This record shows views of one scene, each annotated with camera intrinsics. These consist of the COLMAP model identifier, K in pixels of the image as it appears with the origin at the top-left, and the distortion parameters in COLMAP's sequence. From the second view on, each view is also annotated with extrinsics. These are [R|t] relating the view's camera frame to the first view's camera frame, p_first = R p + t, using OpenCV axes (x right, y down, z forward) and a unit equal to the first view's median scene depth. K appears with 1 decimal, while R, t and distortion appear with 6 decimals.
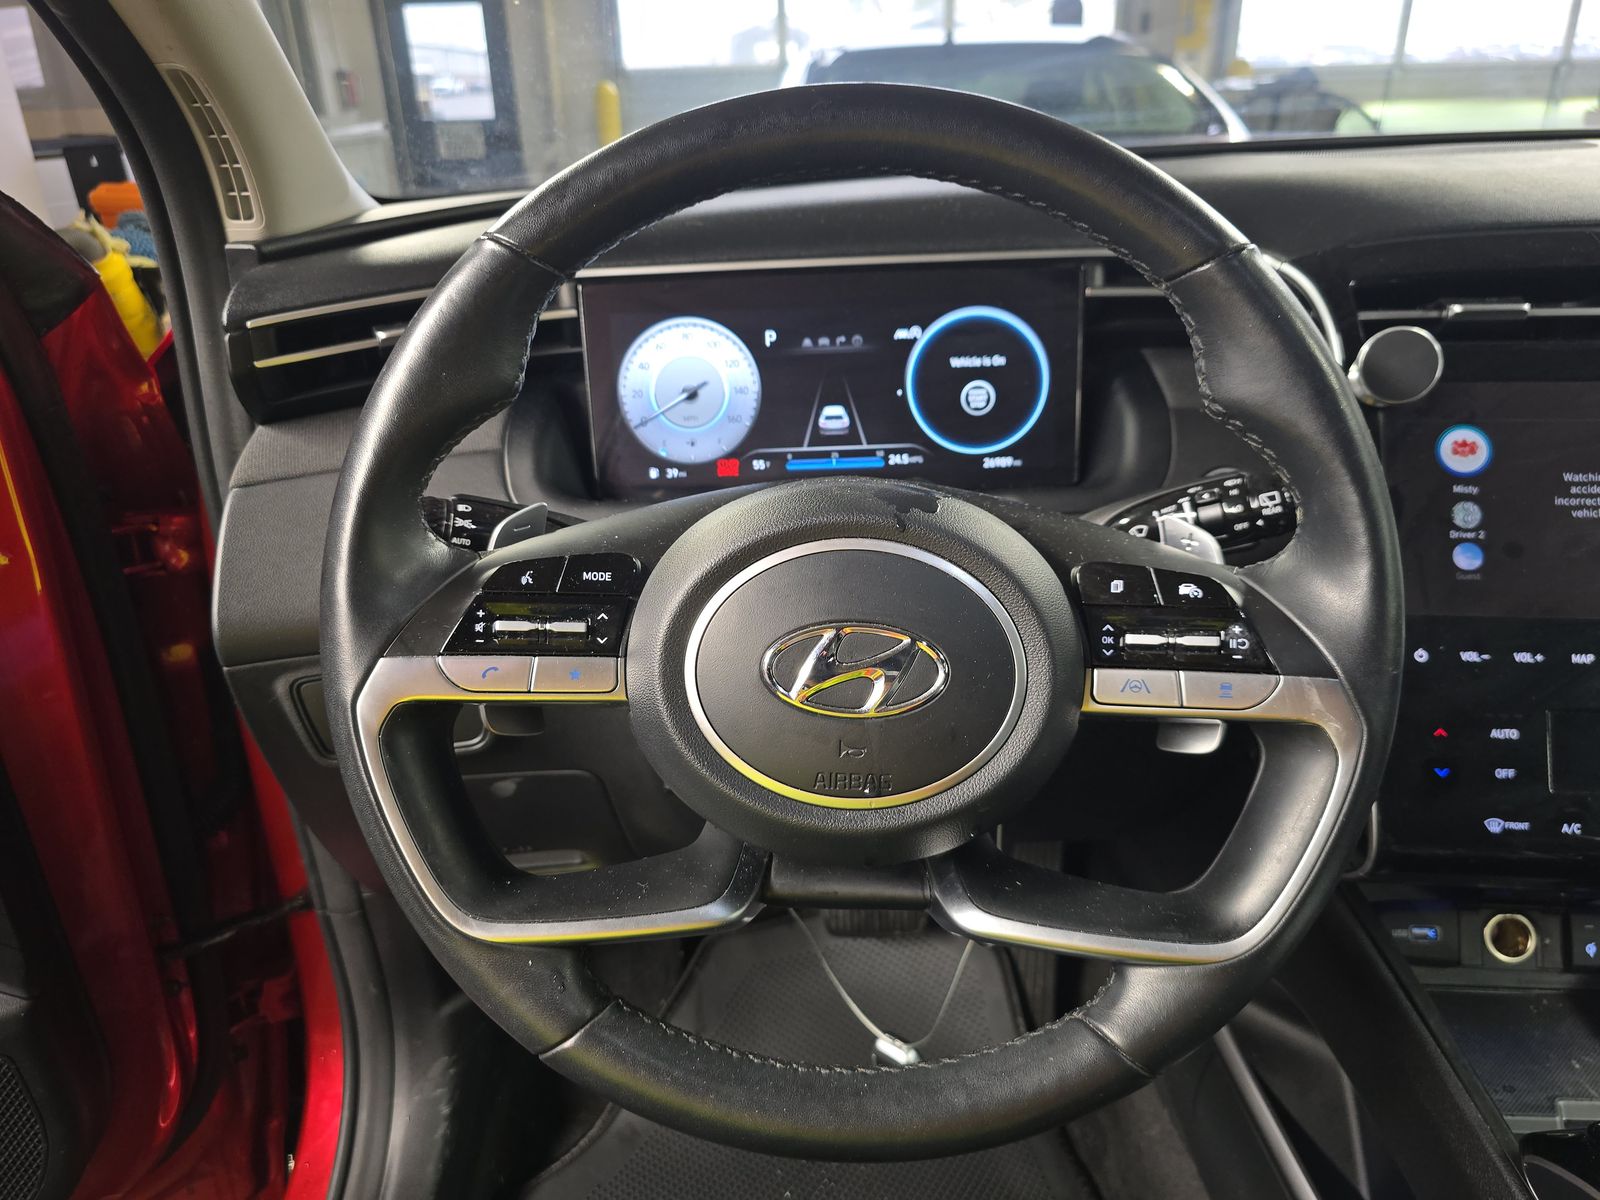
lens RADIAL K [[1067.9, 0, 800.0], [0, 1067.9, 600.0], [0, 0, 1]] dist [-0.001282, -0.003523]
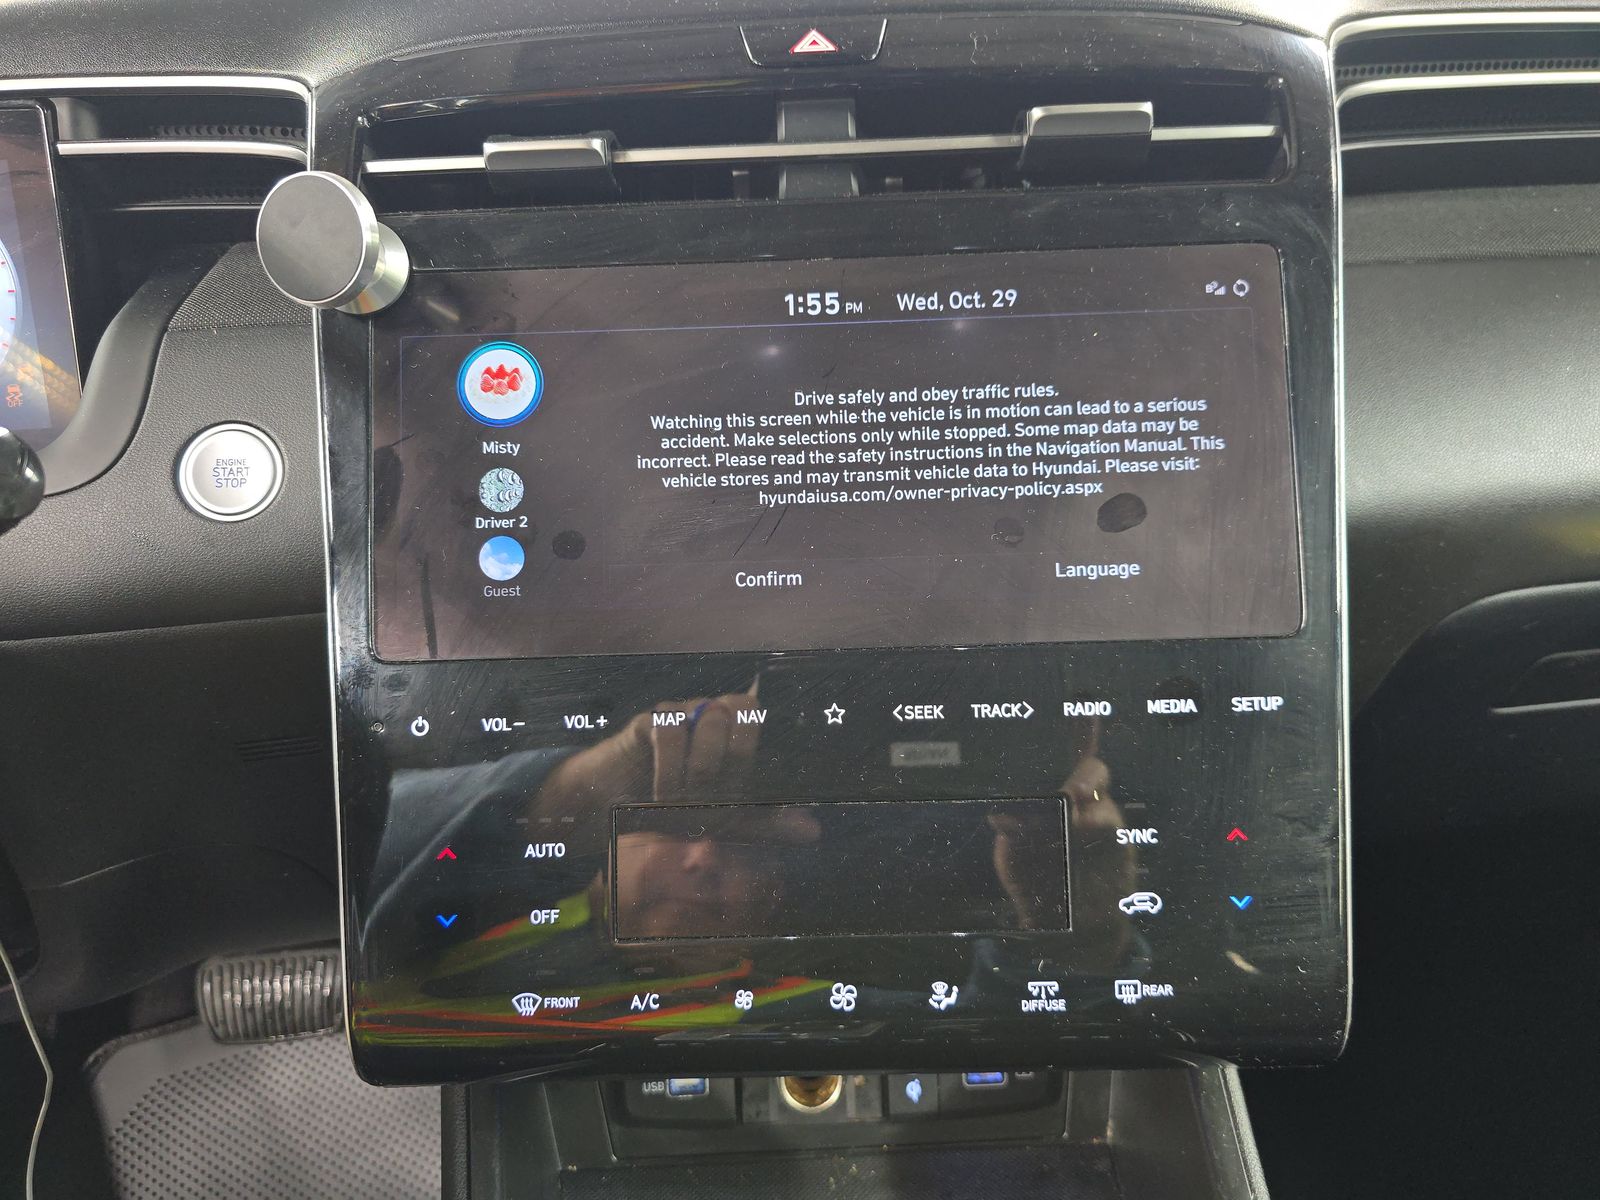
lens RADIAL K [[1067.9, 0, 800.0], [0, 1067.9, 600.0], [0, 0, 1]] dist [-0.001282, -0.003523]
pose [[0.993410, -0.046186, 0.104894, 0.727286], [0.042415, 0.998381, 0.037903, -0.032997], [-0.106475, -0.033204, 0.993761, 0.375159]]
